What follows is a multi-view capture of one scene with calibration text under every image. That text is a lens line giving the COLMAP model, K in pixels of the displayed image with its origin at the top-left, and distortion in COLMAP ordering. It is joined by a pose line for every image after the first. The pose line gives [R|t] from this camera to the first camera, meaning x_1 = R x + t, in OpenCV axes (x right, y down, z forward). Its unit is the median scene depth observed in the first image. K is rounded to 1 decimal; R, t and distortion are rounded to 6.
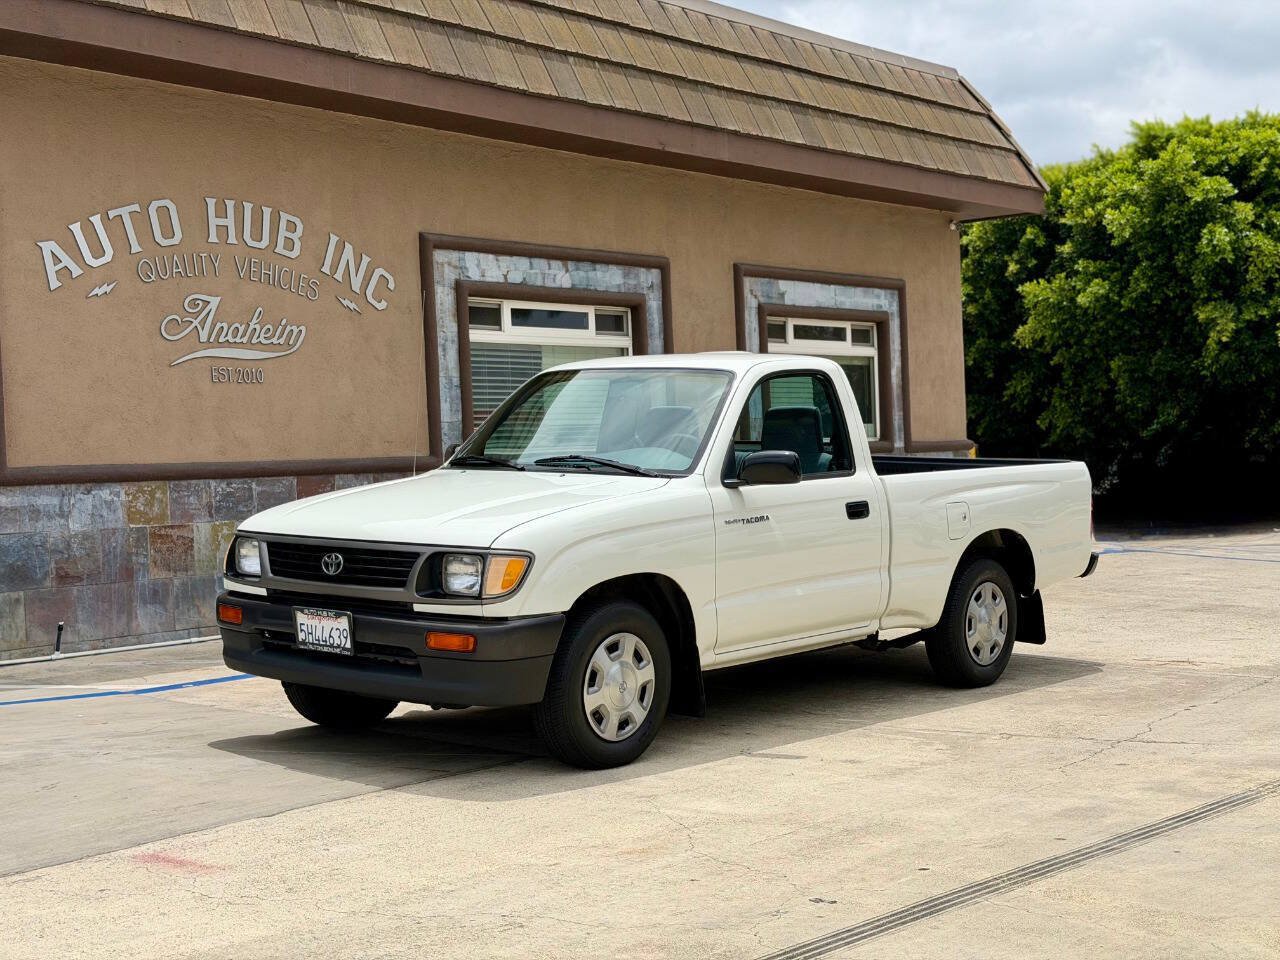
lens RADIAL K [[1776.6, 0, 644.8], [0, 1776.6, 482.4], [0, 0, 1]] dist [0.204619, -0.447816]
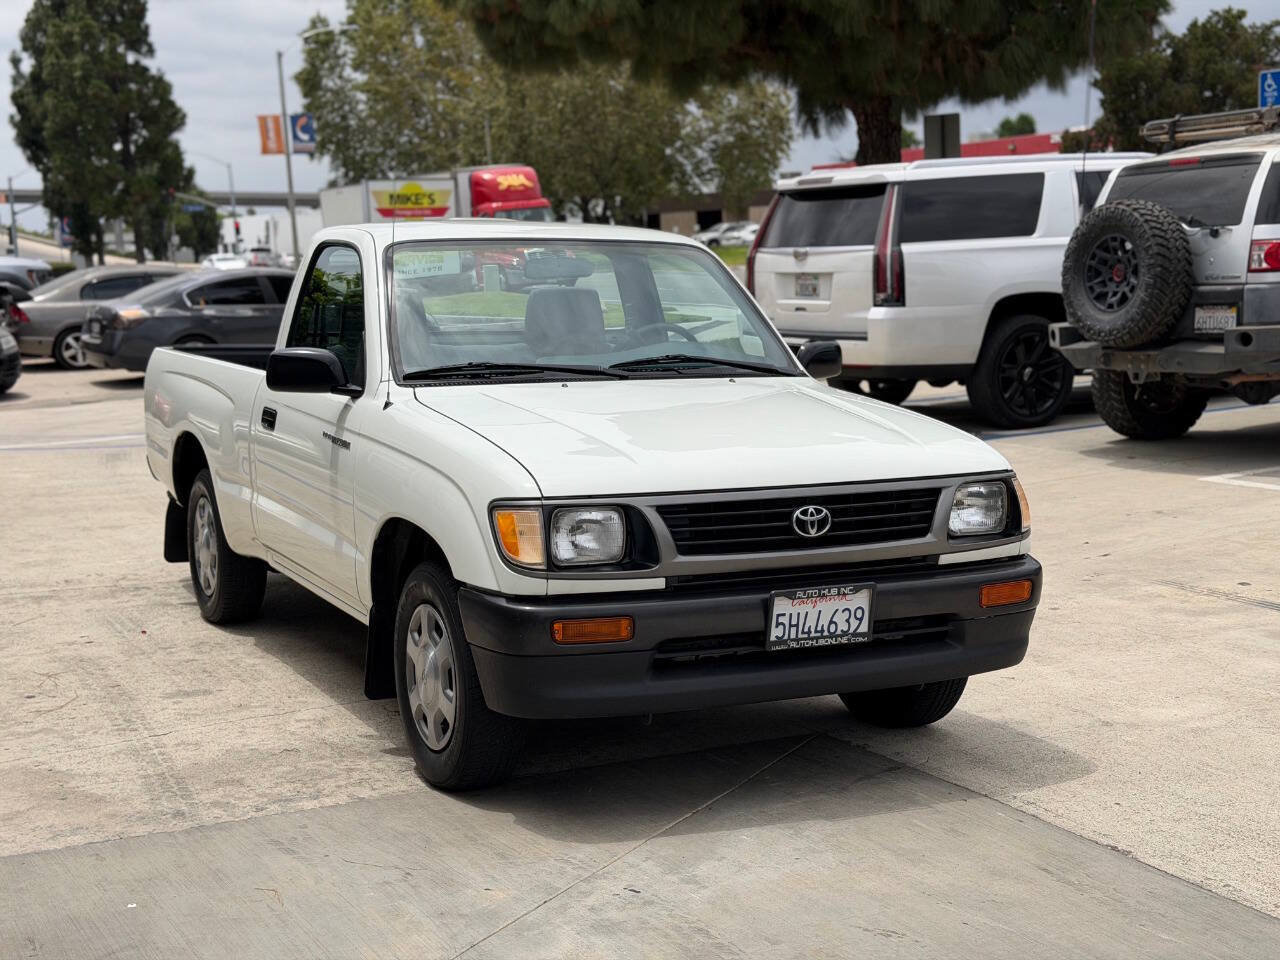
lens RADIAL K [[1776.6, 0, 644.8], [0, 1776.6, 482.4], [0, 0, 1]] dist [0.204619, -0.447816]
pose [[0.395053, -0.106597, 0.912453, -0.510266], [0.039022, 0.994296, 0.099264, -0.025385], [-0.917829, -0.003608, 0.396959, 0.477453]]
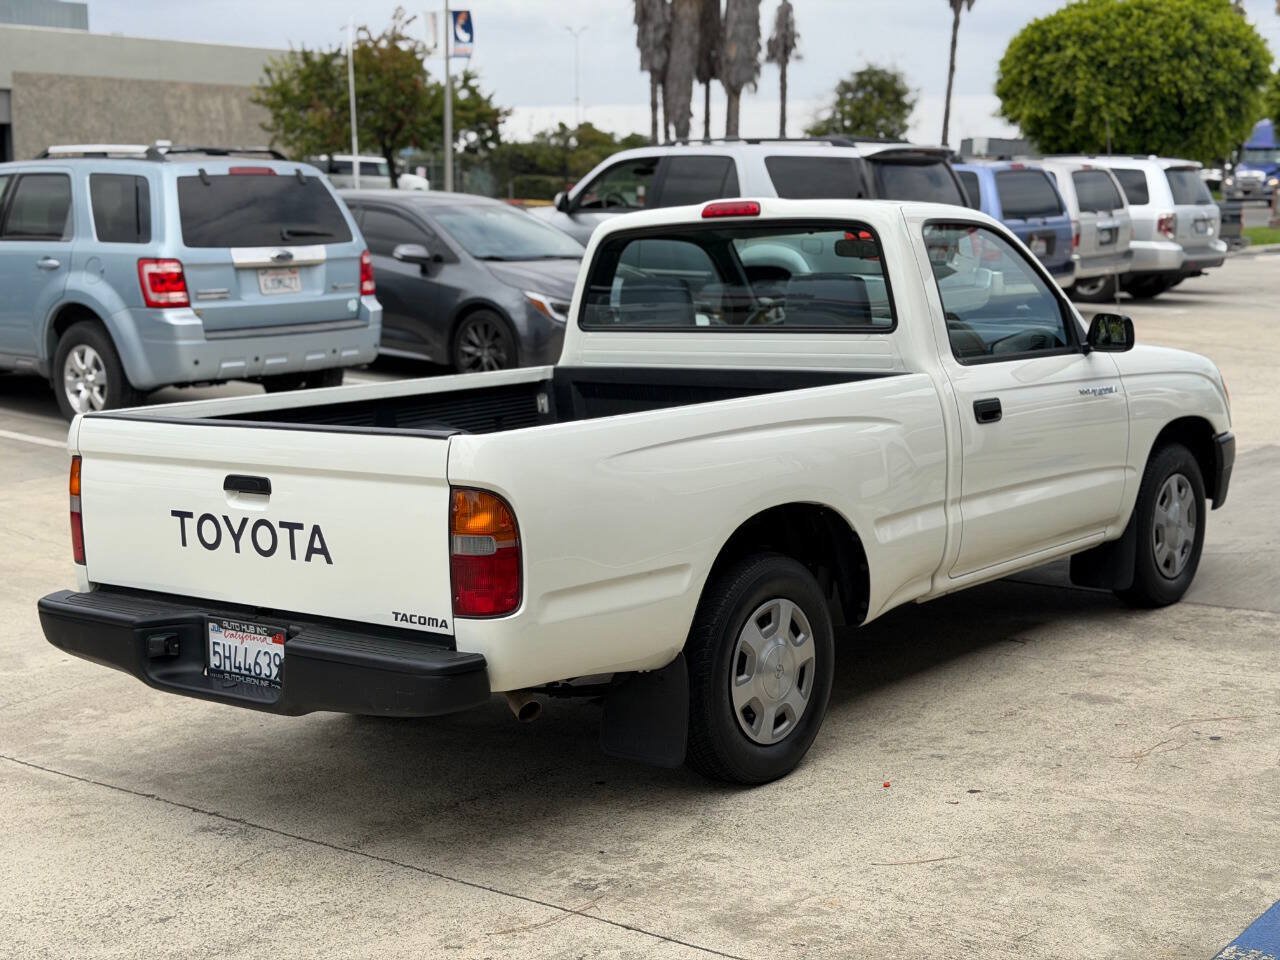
lens RADIAL K [[1788.5, 0, 643.2], [0, 1788.5, 467.4], [0, 0, 1]] dist [0.148354, -0.096990]
pose [[-0.999293, 0.036105, -0.010475, 0.075286], [0.033776, 0.984591, 0.171581, -0.071433], [0.016508, 0.171106, -0.985114, 1.340312]]
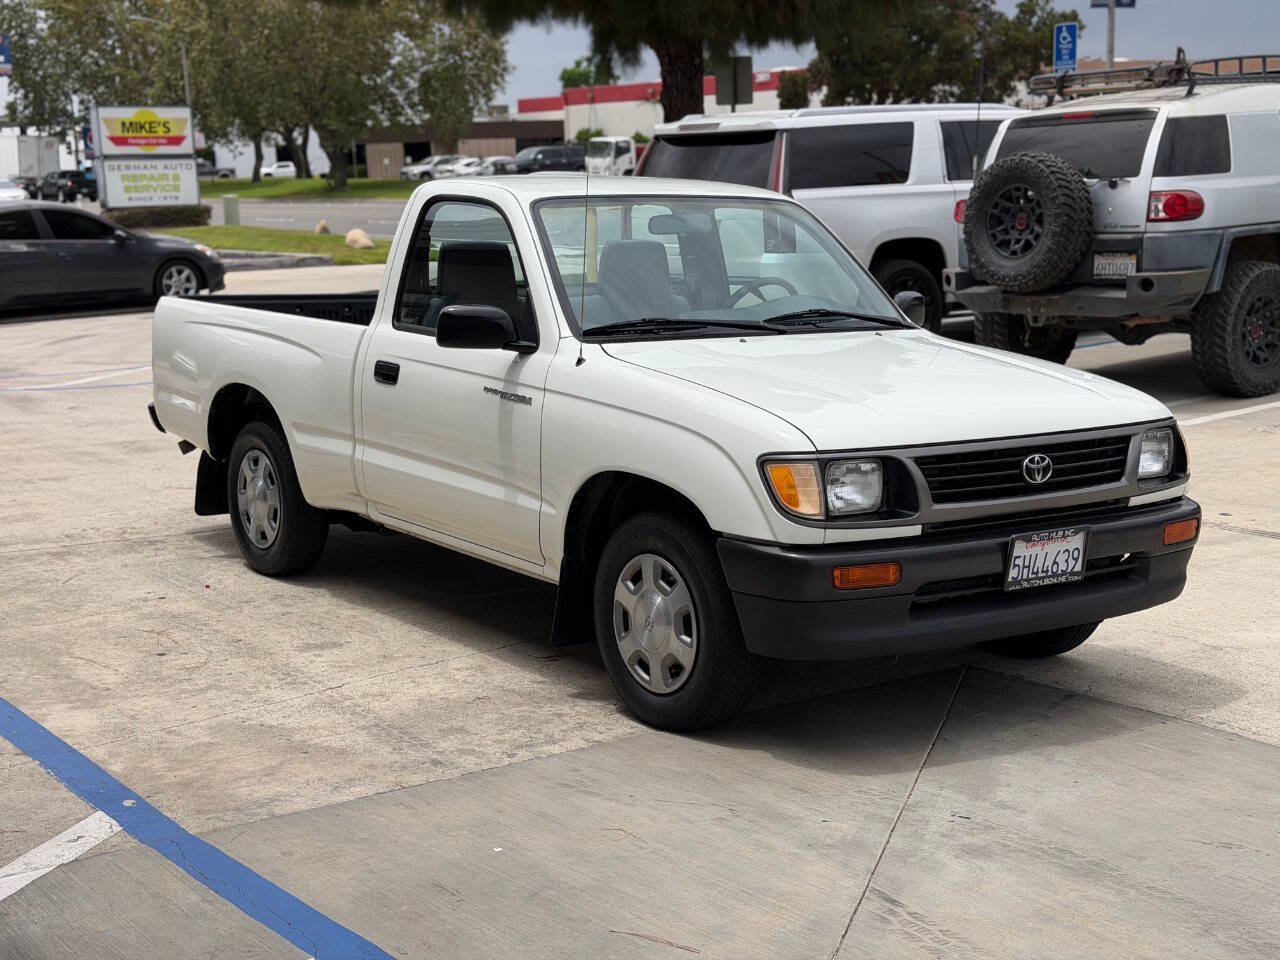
lens RADIAL K [[1781.0, 0, 619.0], [0, 1781.0, 480.1], [0, 0, 1]] dist [0.206003, -0.460587]
pose [[0.241576, -0.144395, 0.959579, -0.572947], [0.034706, 0.989520, 0.140163, -0.037428], [-0.969761, -0.000557, 0.244056, 0.601491]]
